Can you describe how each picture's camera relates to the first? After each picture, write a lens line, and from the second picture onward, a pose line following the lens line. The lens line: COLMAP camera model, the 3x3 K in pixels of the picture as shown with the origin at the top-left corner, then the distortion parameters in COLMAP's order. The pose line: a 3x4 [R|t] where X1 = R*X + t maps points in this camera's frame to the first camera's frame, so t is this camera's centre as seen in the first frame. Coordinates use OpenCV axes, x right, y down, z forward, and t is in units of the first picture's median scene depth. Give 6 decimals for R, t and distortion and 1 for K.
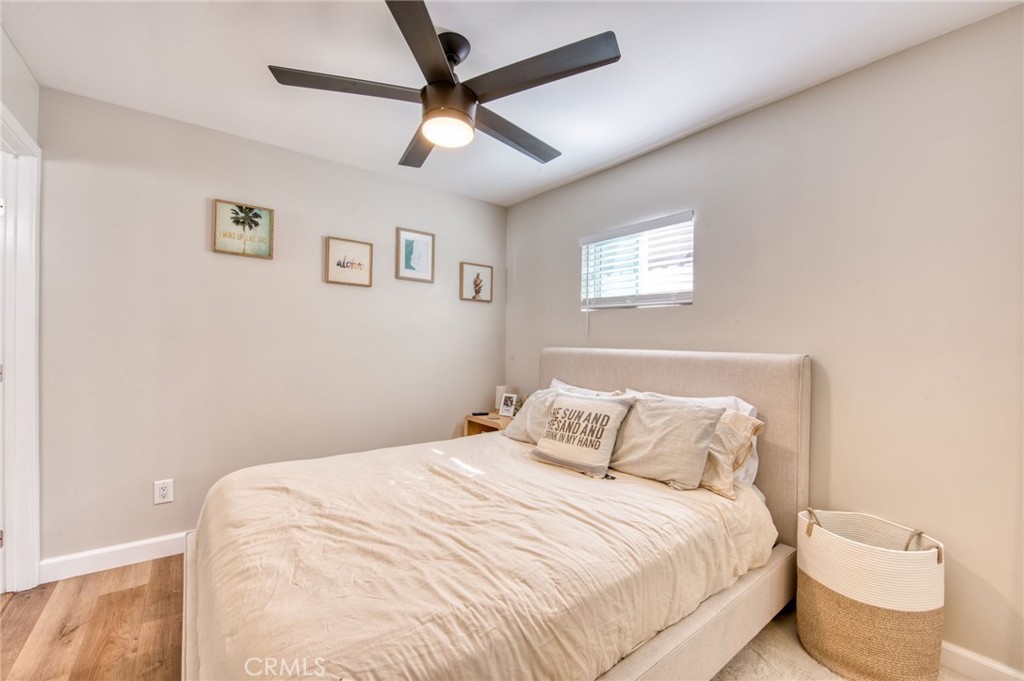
lens RADIAL K [[413.1, 0, 506.7], [0, 413.1, 340.1], [0, 0, 1]] dist [-0.001142, -0.000069]
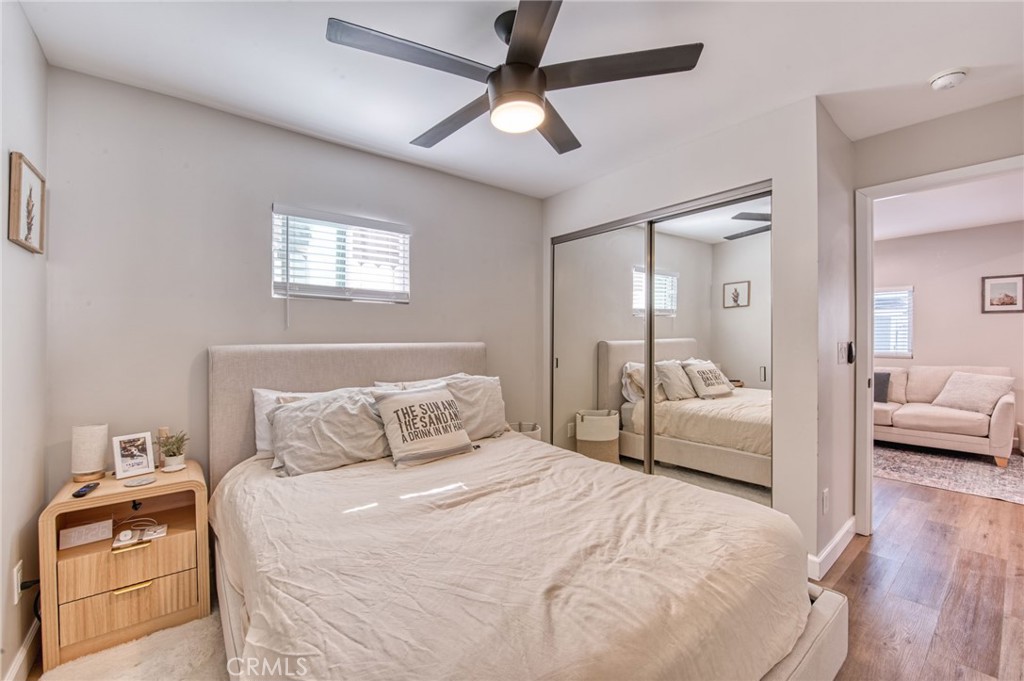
lens RADIAL K [[413.1, 0, 506.7], [0, 413.1, 340.1], [0, 0, 1]] dist [-0.001142, -0.000069]
pose [[-0.015732, -0.025336, 0.999555, -1.011311], [-0.001909, 0.999678, 0.025309, -0.016423], [-0.999874, -0.001510, -0.015775, 0.965221]]
